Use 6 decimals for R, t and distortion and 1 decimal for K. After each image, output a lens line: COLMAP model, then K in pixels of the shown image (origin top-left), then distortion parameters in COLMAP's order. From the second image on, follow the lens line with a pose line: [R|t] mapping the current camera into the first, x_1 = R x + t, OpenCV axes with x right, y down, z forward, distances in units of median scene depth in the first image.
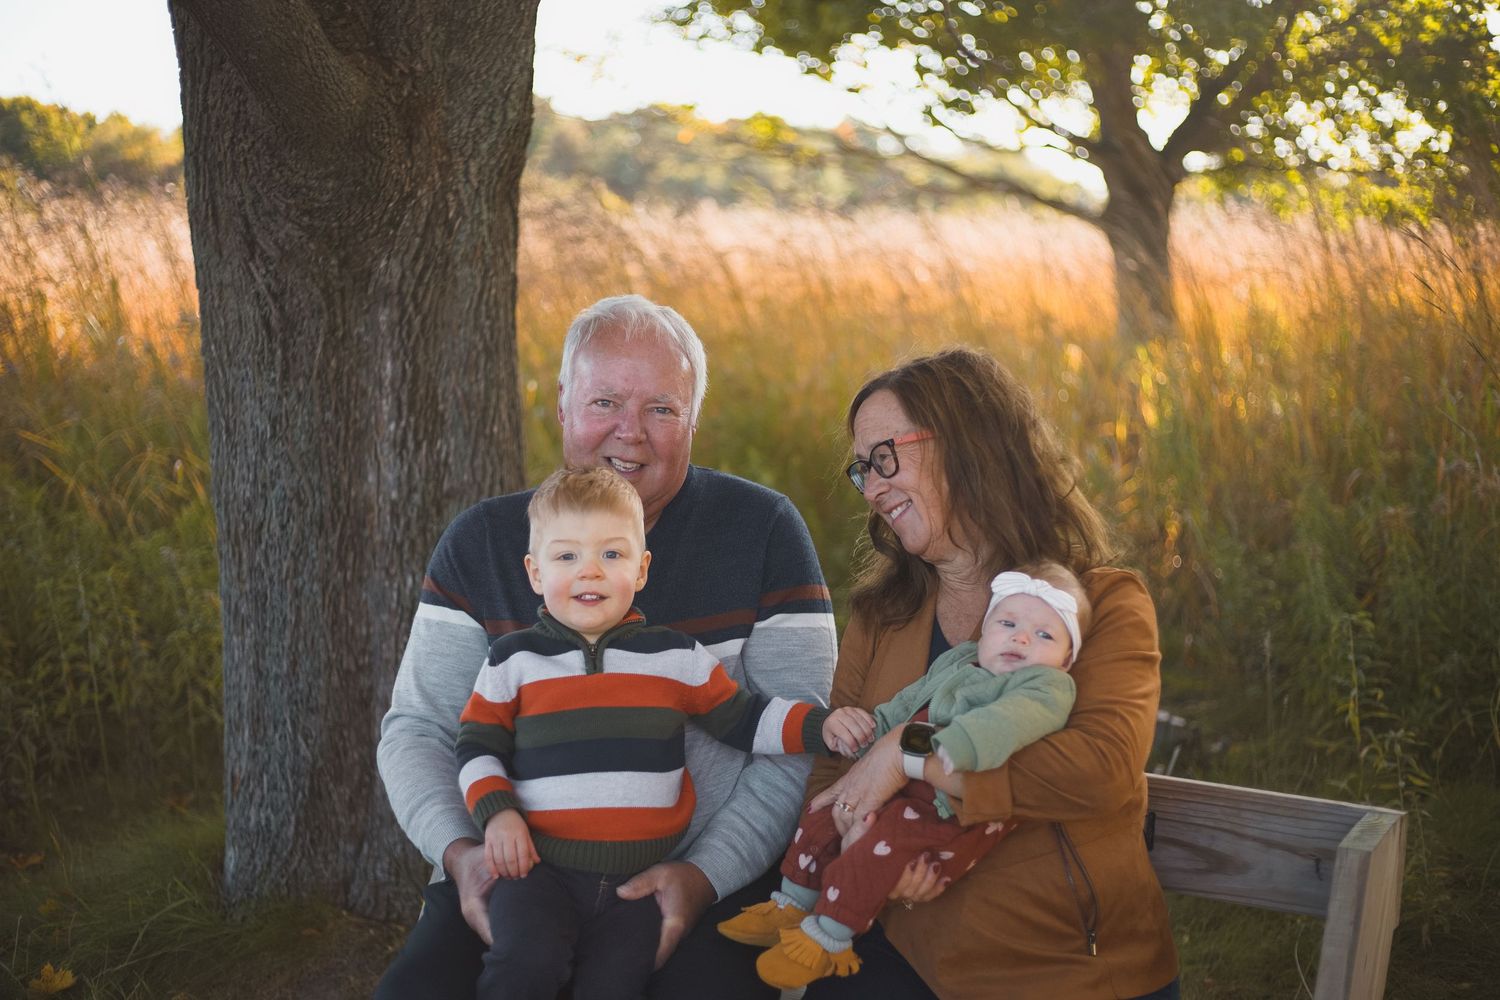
lens RADIAL K [[2247.4, 0, 750.0], [0, 2247.4, 500.0], [0, 0, 1]] dist [-0.106461, -0.020626]
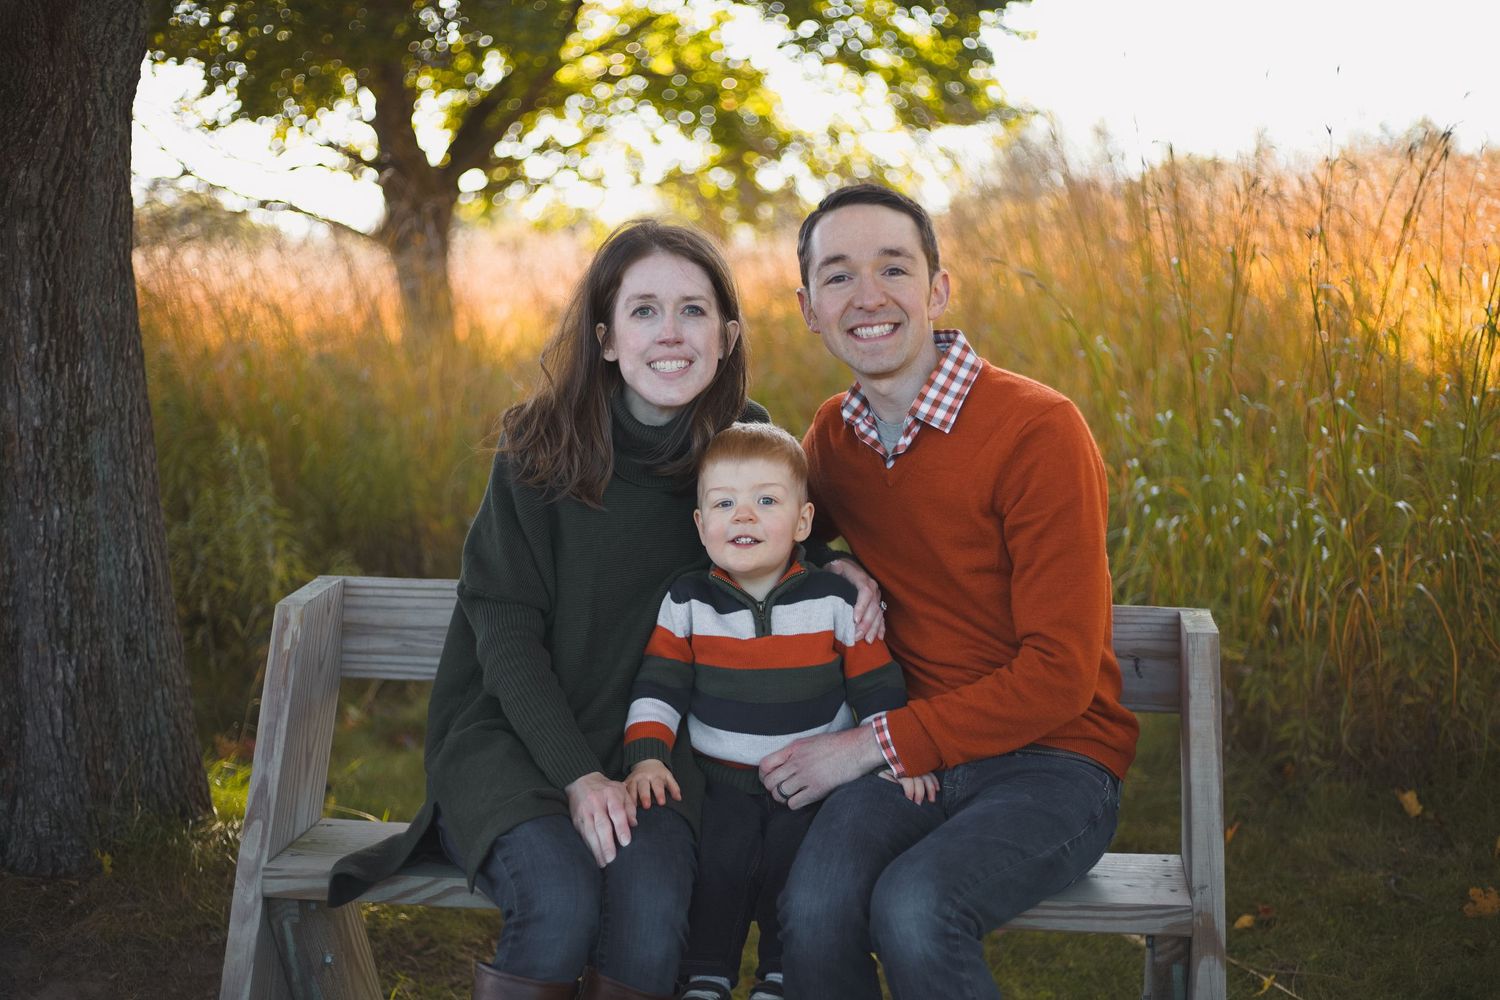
lens RADIAL K [[2247.4, 0, 750.0], [0, 2247.4, 500.0], [0, 0, 1]] dist [-0.106461, -0.020626]
pose [[0.933281, -0.049517, 0.355718, -0.213064], [0.057614, 0.998264, -0.012198, 0.059137], [-0.354496, 0.031879, 0.934514, 0.025037]]
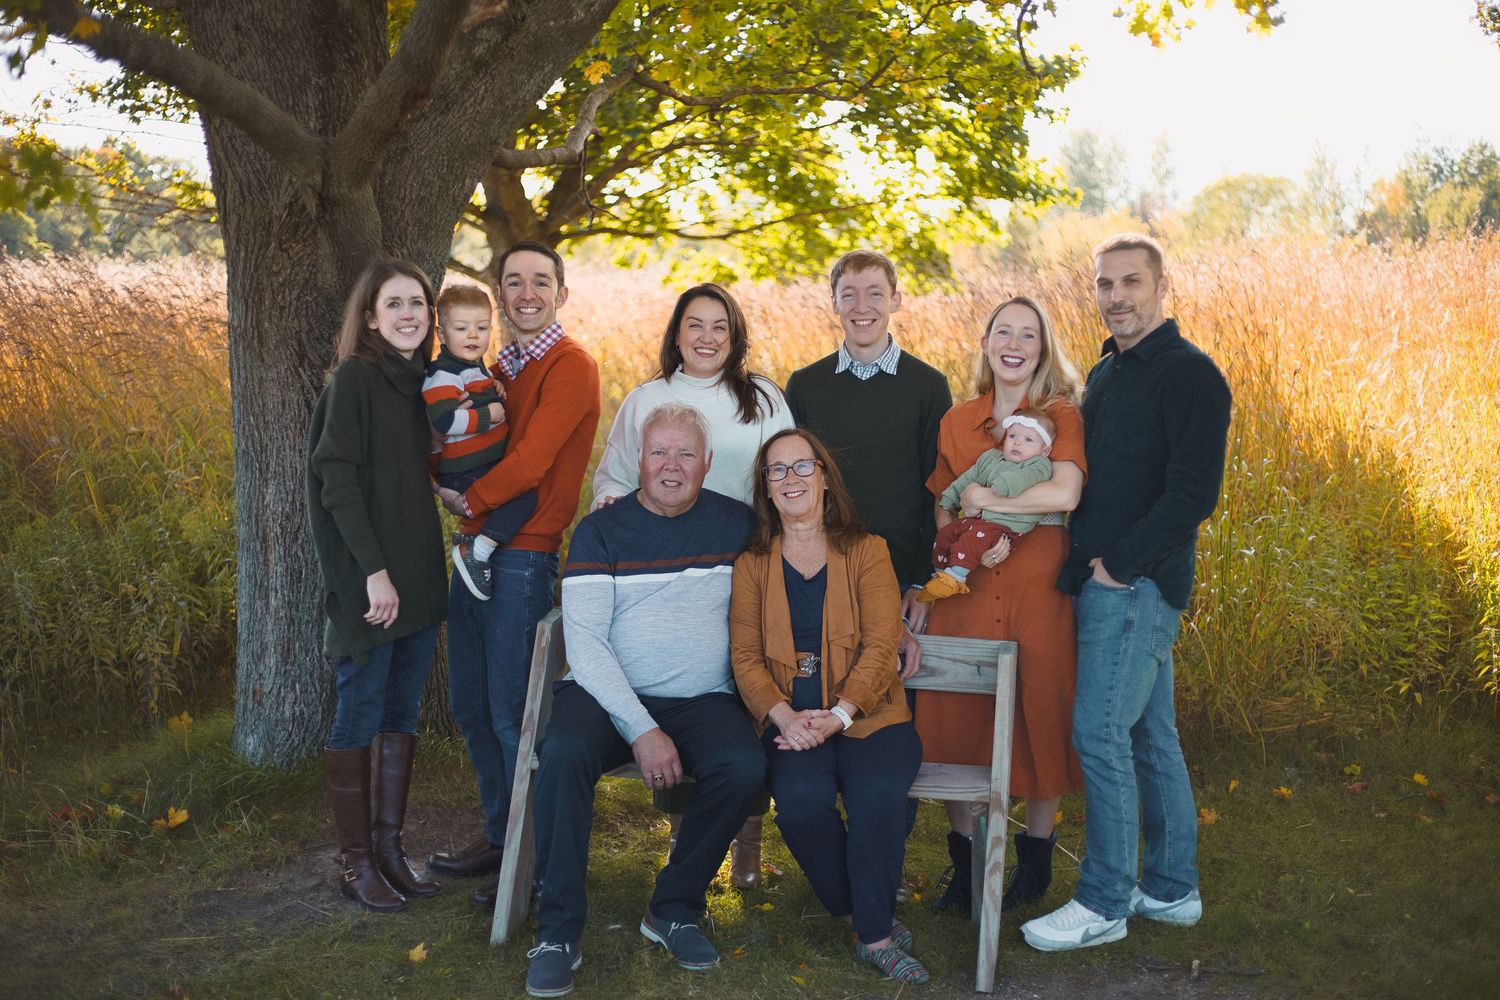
lens RADIAL K [[2247.4, 0, 750.0], [0, 2247.4, 500.0], [0, 0, 1]] dist [-0.106461, -0.020626]
pose [[0.943889, -0.019858, 0.329666, -0.443750], [0.024091, 0.999671, -0.008759, 0.012773], [-0.329384, 0.016210, 0.944057, -0.639699]]
